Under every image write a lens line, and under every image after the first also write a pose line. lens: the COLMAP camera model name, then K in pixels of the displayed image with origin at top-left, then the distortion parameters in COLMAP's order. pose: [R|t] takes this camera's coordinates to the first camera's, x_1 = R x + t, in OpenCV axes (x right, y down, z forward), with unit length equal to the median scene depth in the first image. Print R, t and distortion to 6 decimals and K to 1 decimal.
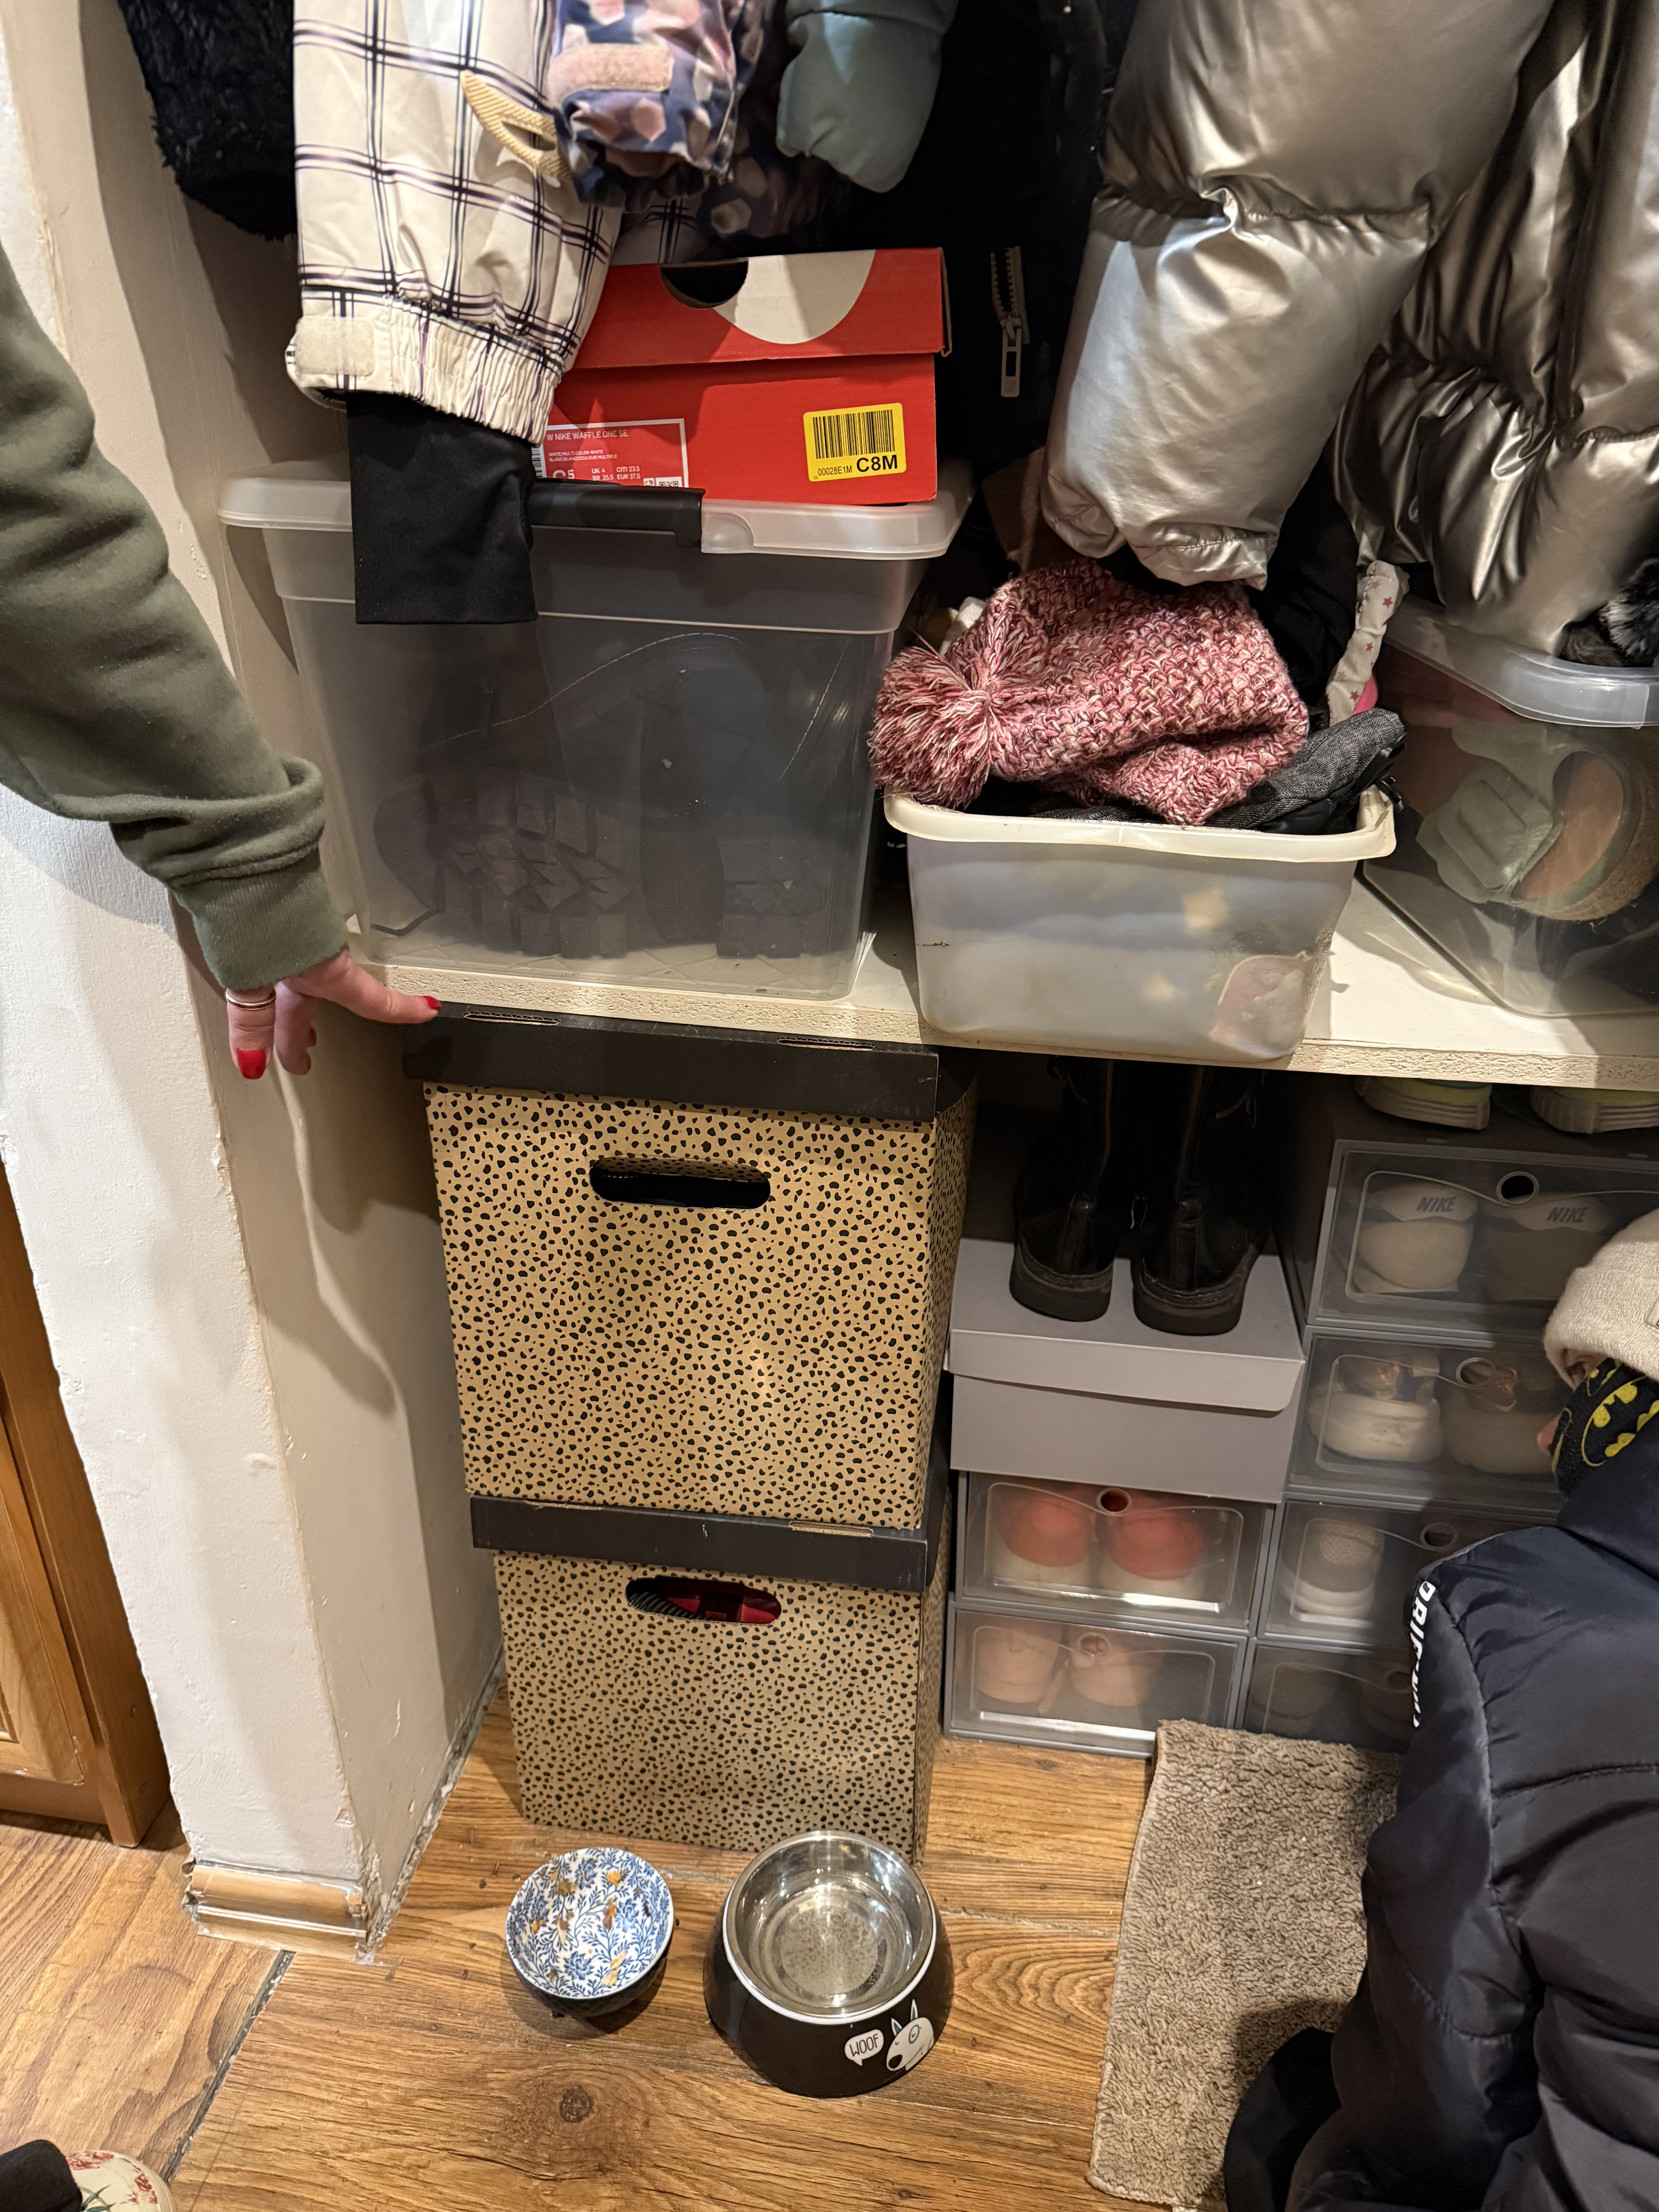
lens RADIAL K [[1523.2, 0, 811.0], [0, 1523.2, 1069.6], [0, 0, 1]] dist [0.118675, -0.211965]
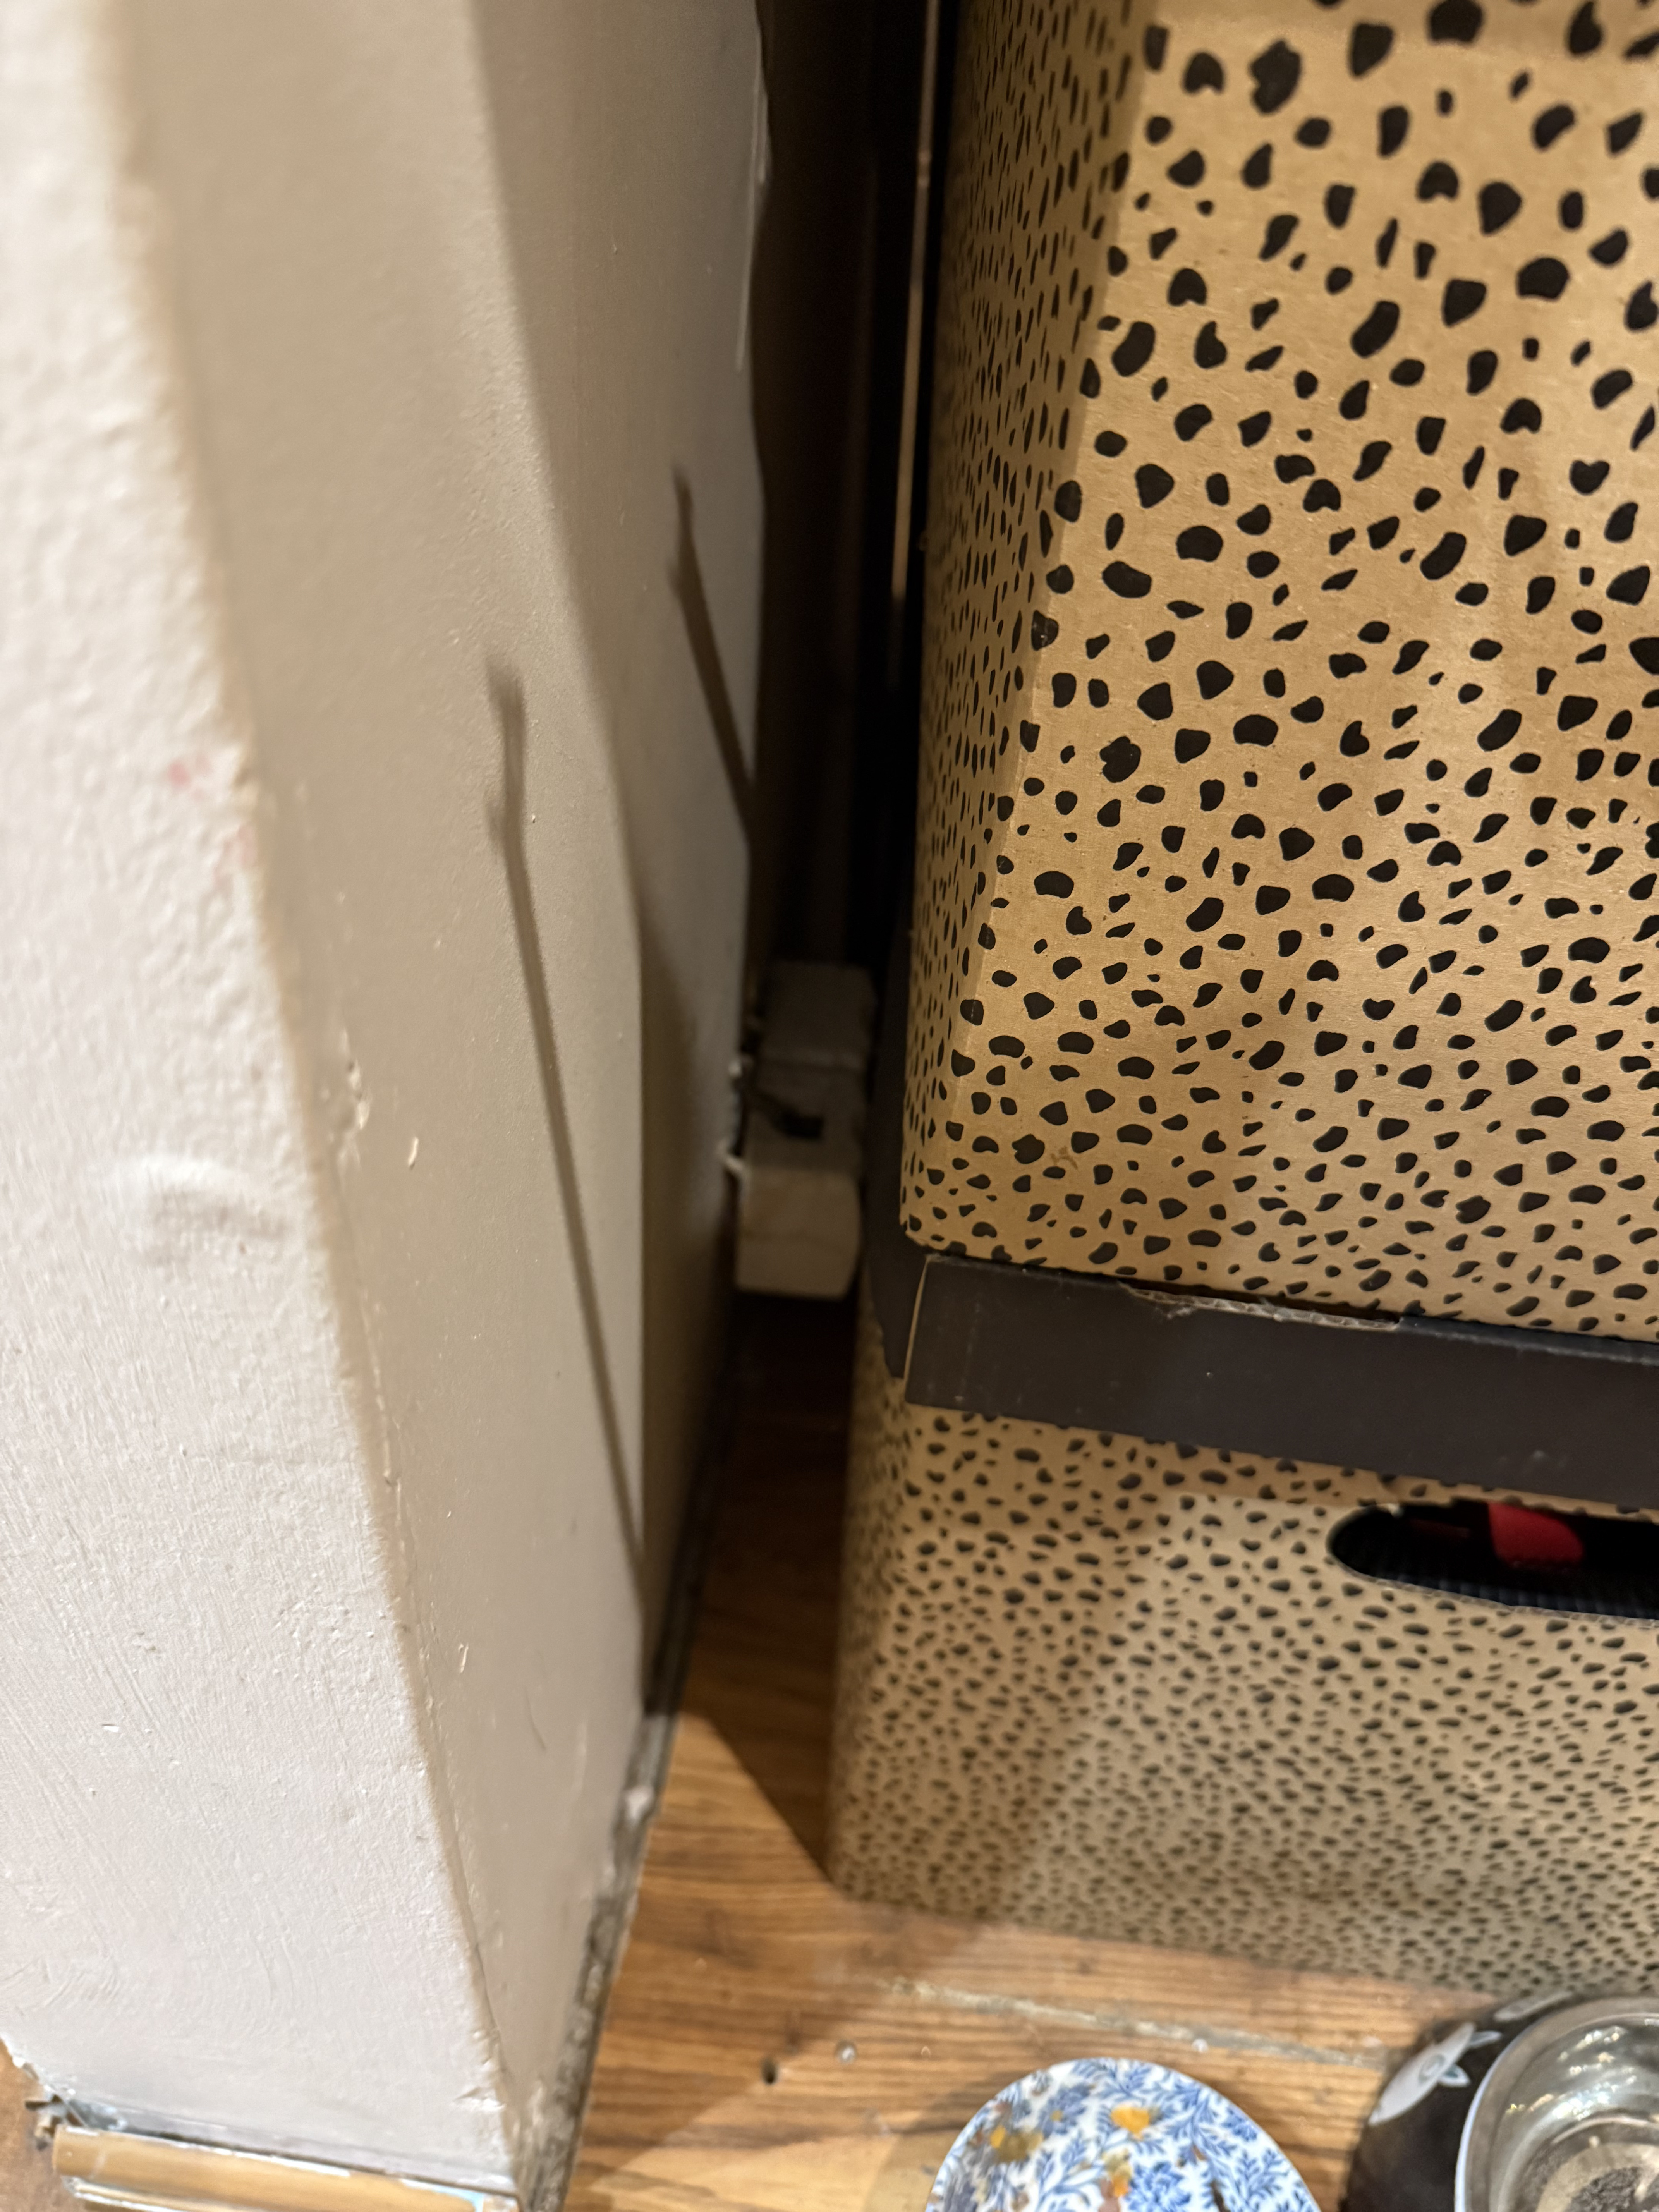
lens RADIAL K [[1558.6, 0, 822.8], [0, 1558.6, 1067.4], [0, 0, 1]] dist [-0.014242, 0.000684]
pose [[0.996624, 0.036381, 0.073595, -0.296098], [-0.054014, 0.965672, 0.254087, 0.190018], [-0.061824, -0.257205, 0.964377, 0.822079]]
